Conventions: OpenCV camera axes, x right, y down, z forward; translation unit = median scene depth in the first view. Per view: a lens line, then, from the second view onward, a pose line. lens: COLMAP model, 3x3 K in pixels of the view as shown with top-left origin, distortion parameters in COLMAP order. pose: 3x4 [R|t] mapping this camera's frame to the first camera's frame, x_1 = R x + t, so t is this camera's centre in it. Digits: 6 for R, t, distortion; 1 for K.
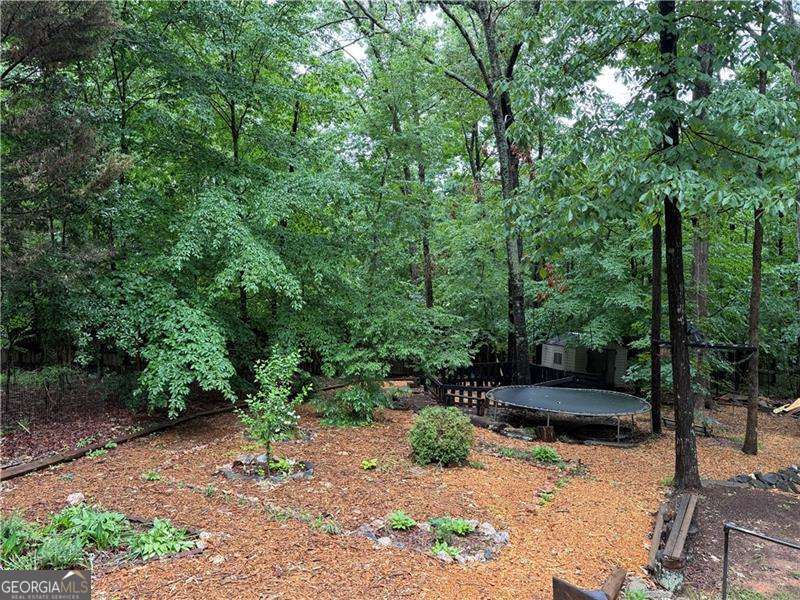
lens RADIAL K [[623.4, 0, 380.3], [0, 623.4, 303.6], [0, 0, 1]] dist [0.057987, -0.083331]
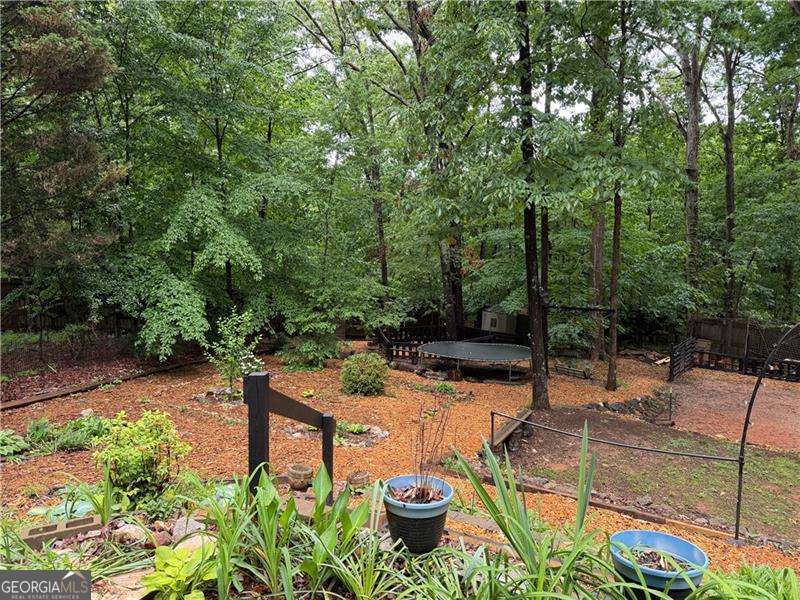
lens RADIAL K [[560.1, 0, 395.1], [0, 560.1, 307.0], [0, 0, 1]] dist [0.012062, -0.015411]
pose [[0.999752, -0.003233, 0.022014, 0.123106], [0.002212, 0.998927, 0.046270, 0.009809], [-0.022140, -0.046210, 0.998686, -0.181792]]
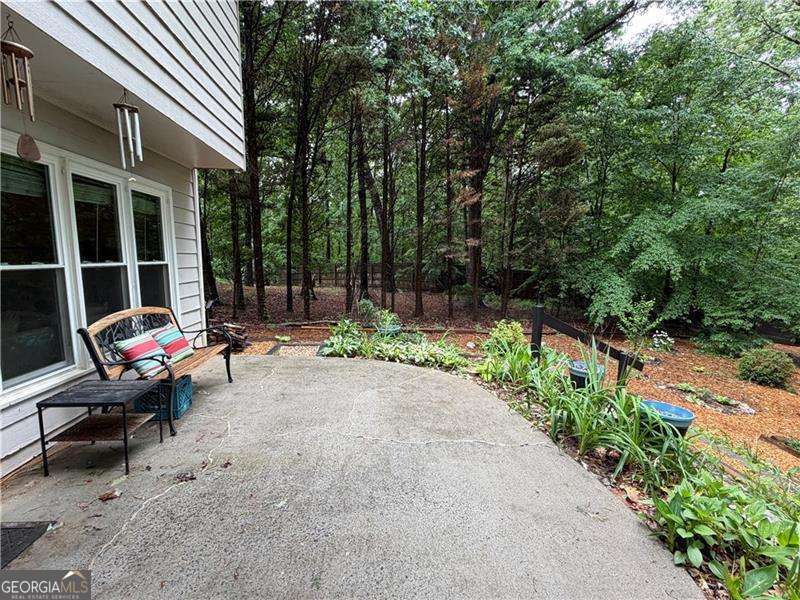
lens RADIAL K [[384.9, 0, 399.9], [0, 384.9, 307.2], [0, 0, 1]] dist [-0.012923, 0.005314]
pose [[0.574600, 0.122045, -0.809283, 0.295543], [-0.064523, 0.992497, 0.103862, 0.020545], [0.815887, -0.007462, 0.578163, -0.267818]]
